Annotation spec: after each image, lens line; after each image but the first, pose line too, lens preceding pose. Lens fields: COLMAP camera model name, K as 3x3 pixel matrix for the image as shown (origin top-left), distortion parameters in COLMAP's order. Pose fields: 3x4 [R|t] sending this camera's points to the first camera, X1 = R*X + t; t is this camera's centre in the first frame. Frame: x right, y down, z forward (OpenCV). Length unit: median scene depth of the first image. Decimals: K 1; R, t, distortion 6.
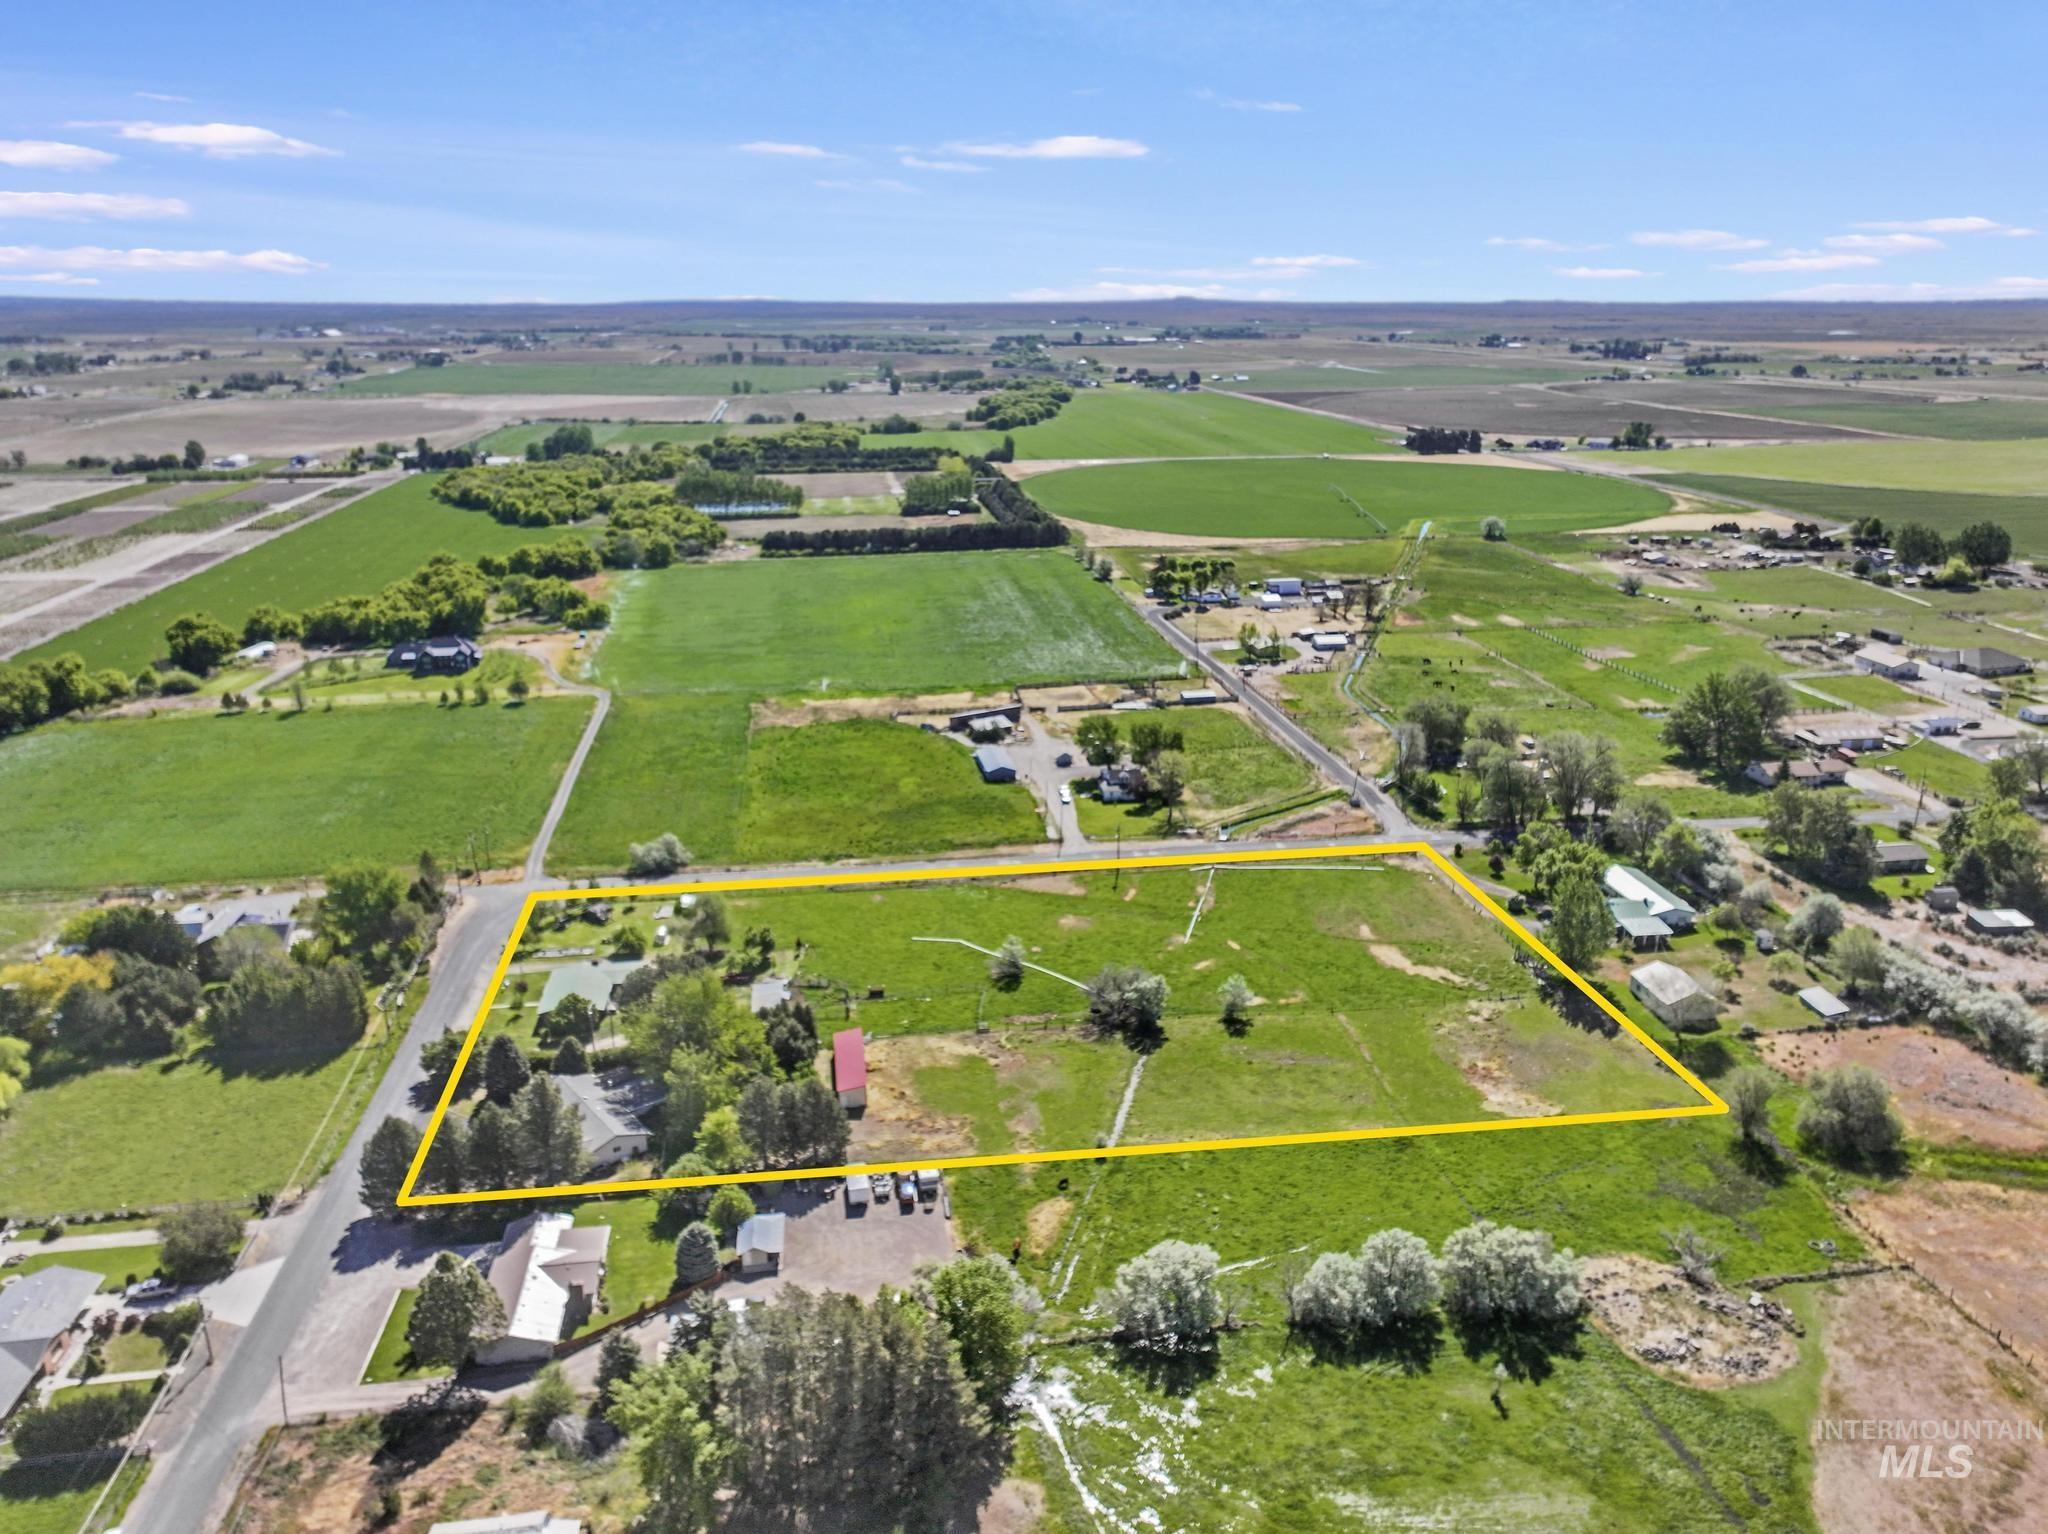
lens RADIAL K [[1428.9, 0, 1028.3], [0, 1428.9, 820.0], [0, 0, 1]] dist [-0.007134, 0.001217]
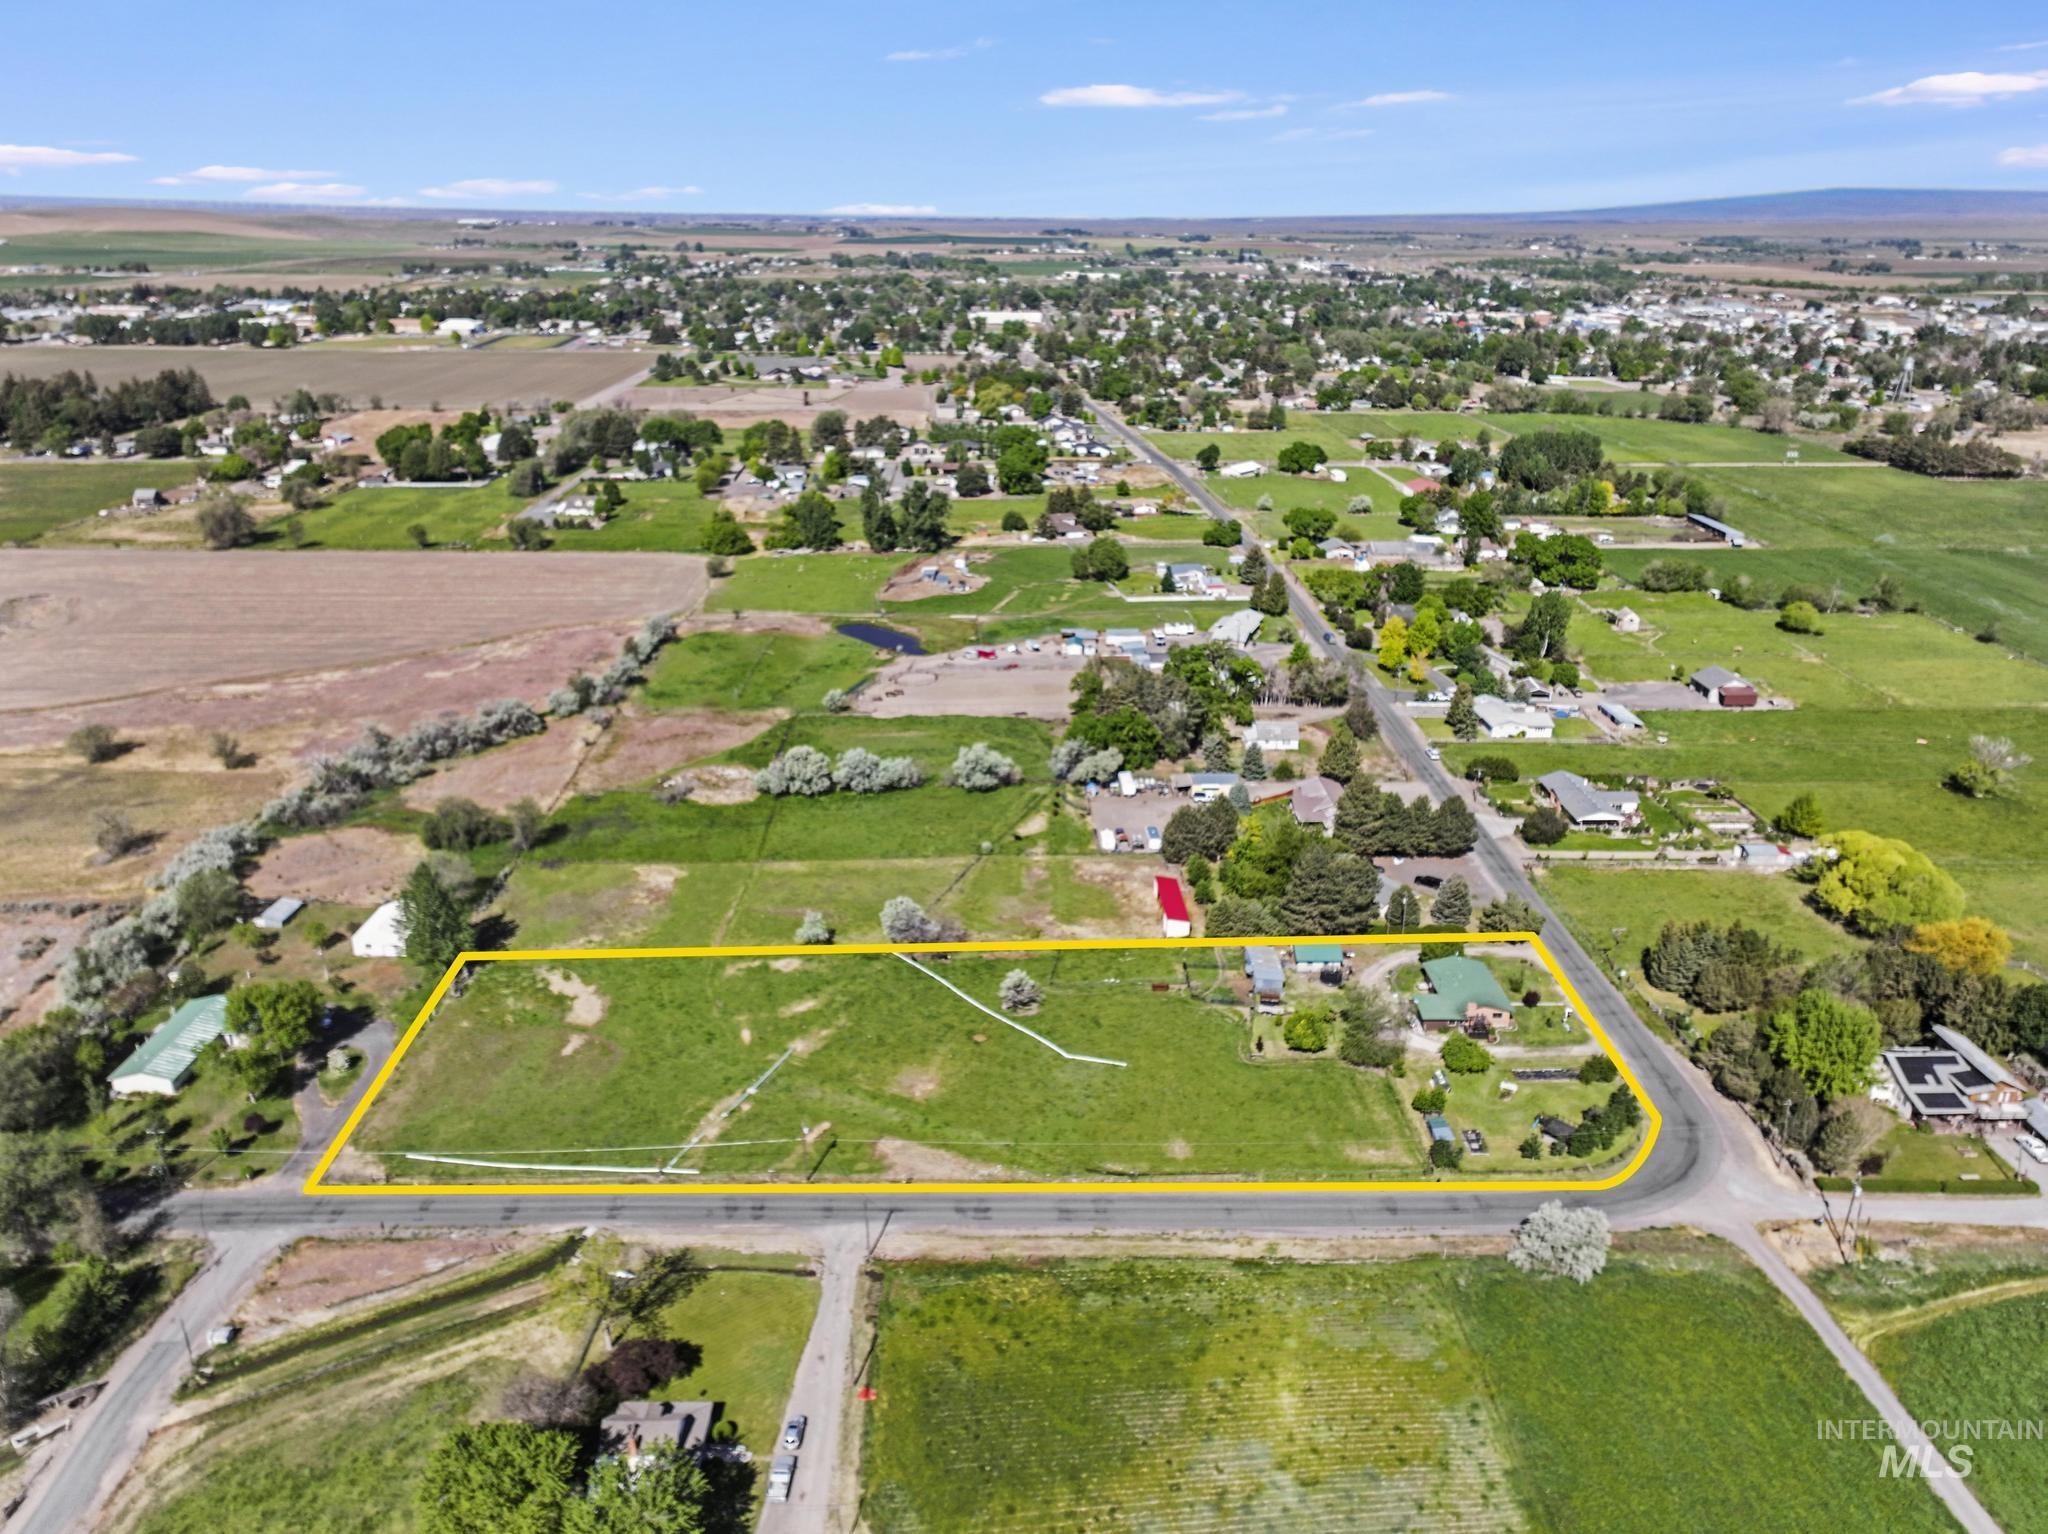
lens RADIAL K [[1457.4, 0, 1028.6], [0, 1457.4, 772.2], [0, 0, 1]] dist [0.001011, 0.011617]
pose [[-0.992655, -0.048058, 0.111024, -0.095913], [0.036736, 0.754645, 0.655105, -0.505130], [-0.115266, 0.654371, -0.747336, 1.297595]]
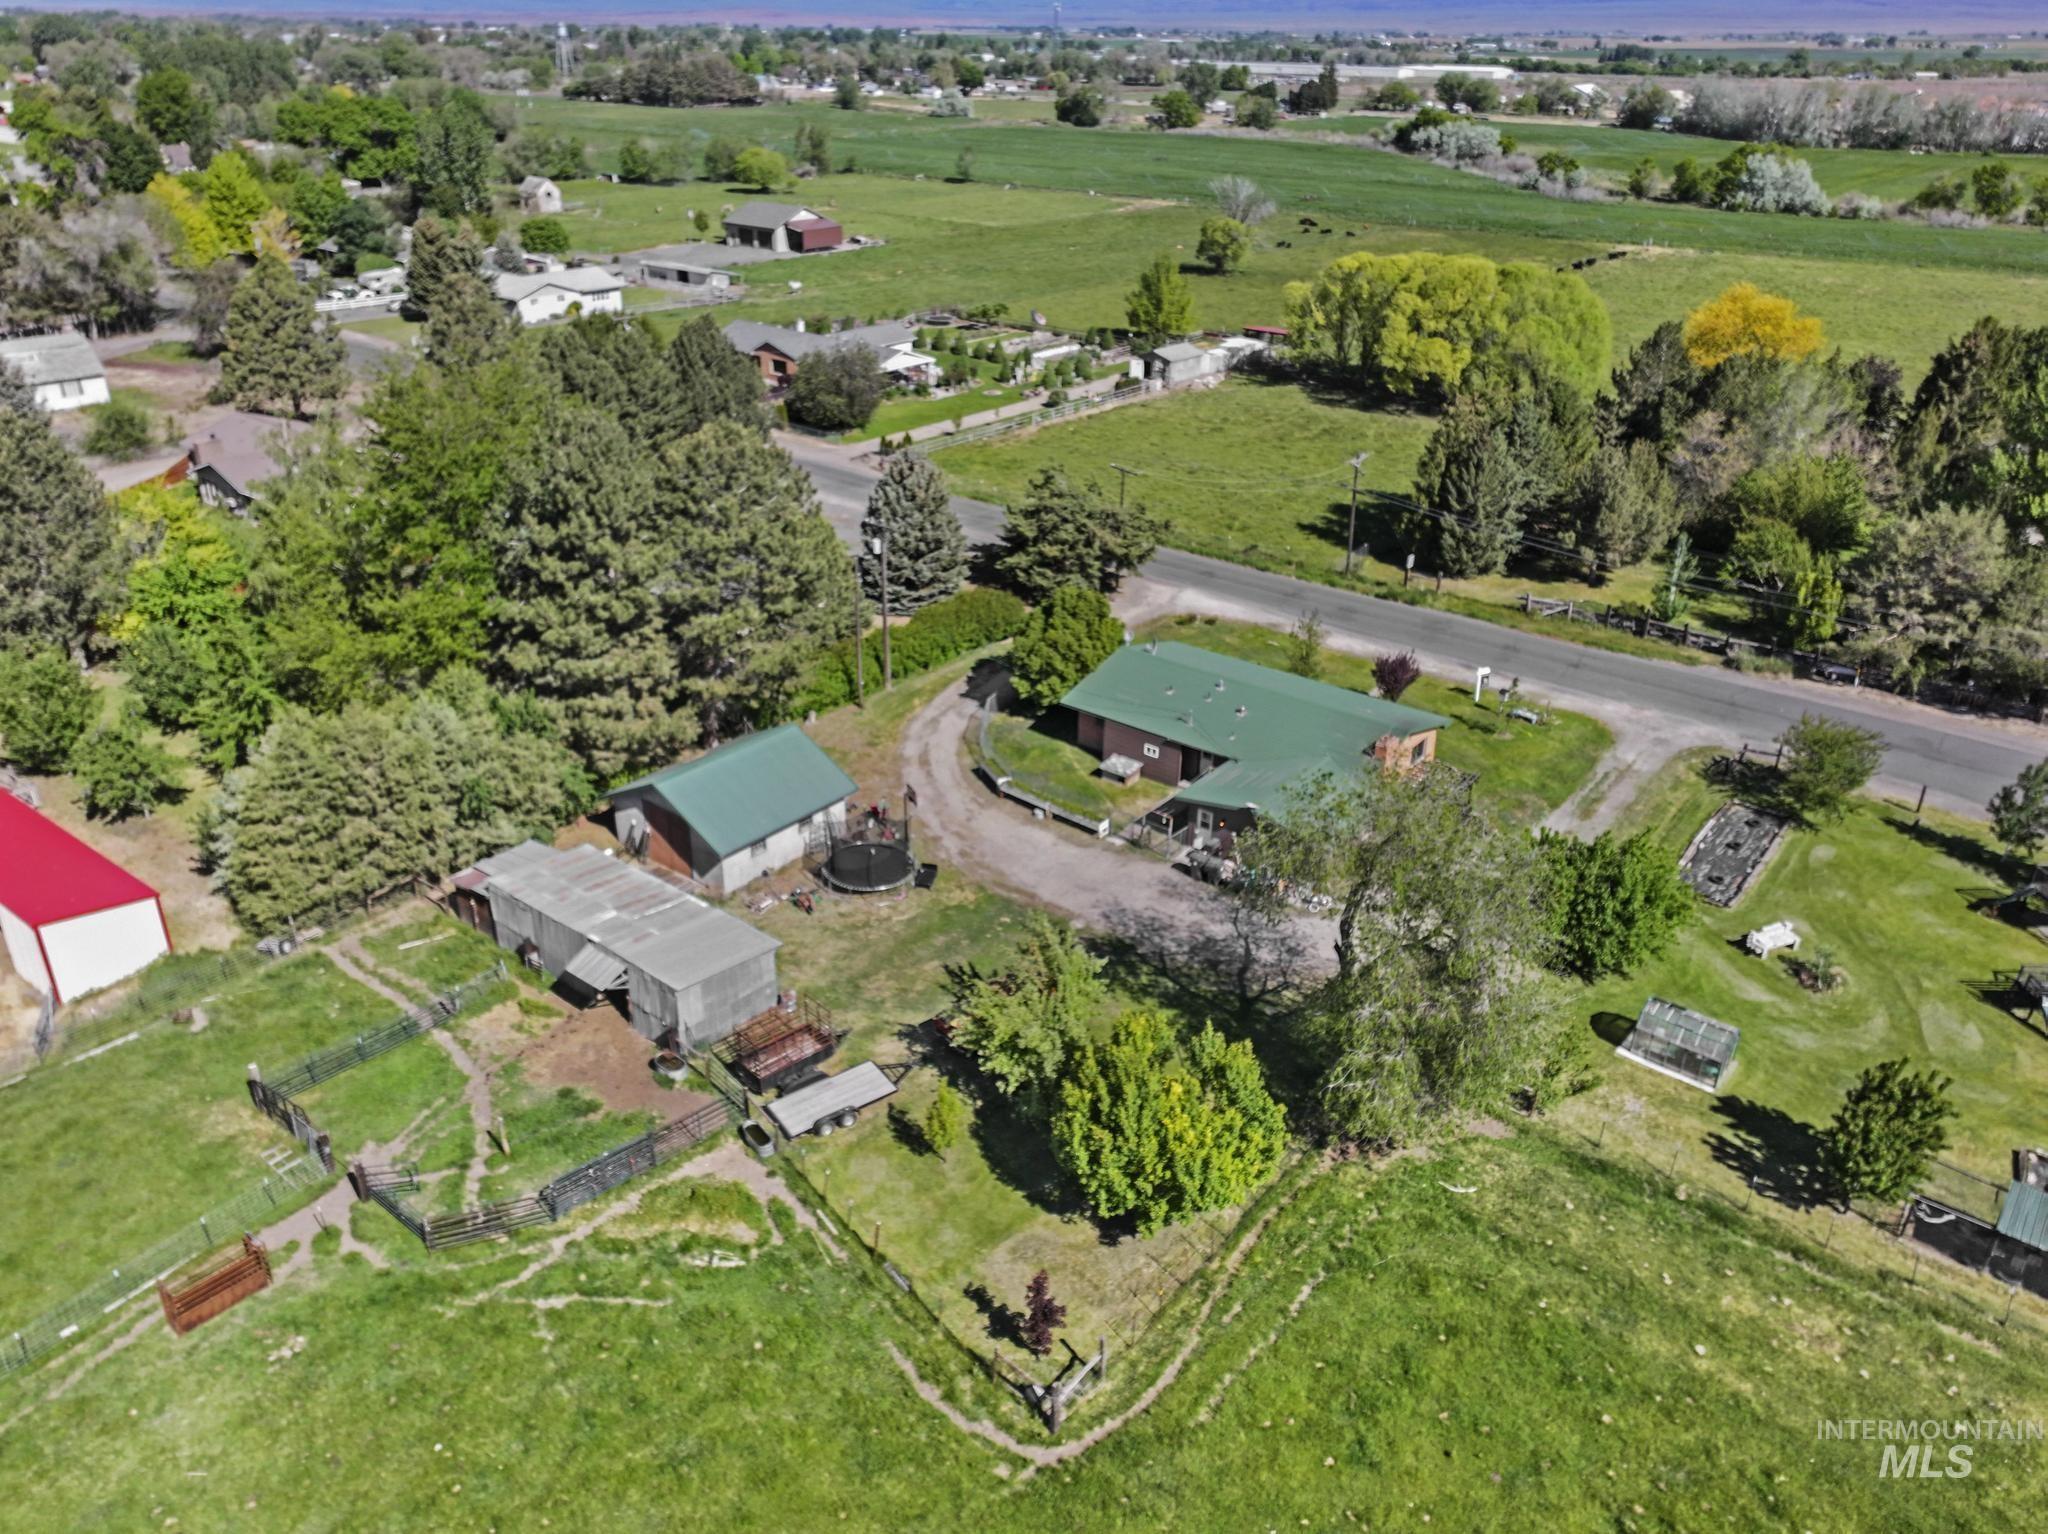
lens RADIAL K [[1506.3, 0, 1026.1], [0, 1506.3, 754.3], [0, 0, 1]] dist [-0.002736, 0.006833]
pose [[-0.727533, 0.292849, -0.620432, -0.067487], [-0.242926, 0.735777, 0.632154, -0.047686], [0.641625, 0.610632, -0.464161, 0.864927]]
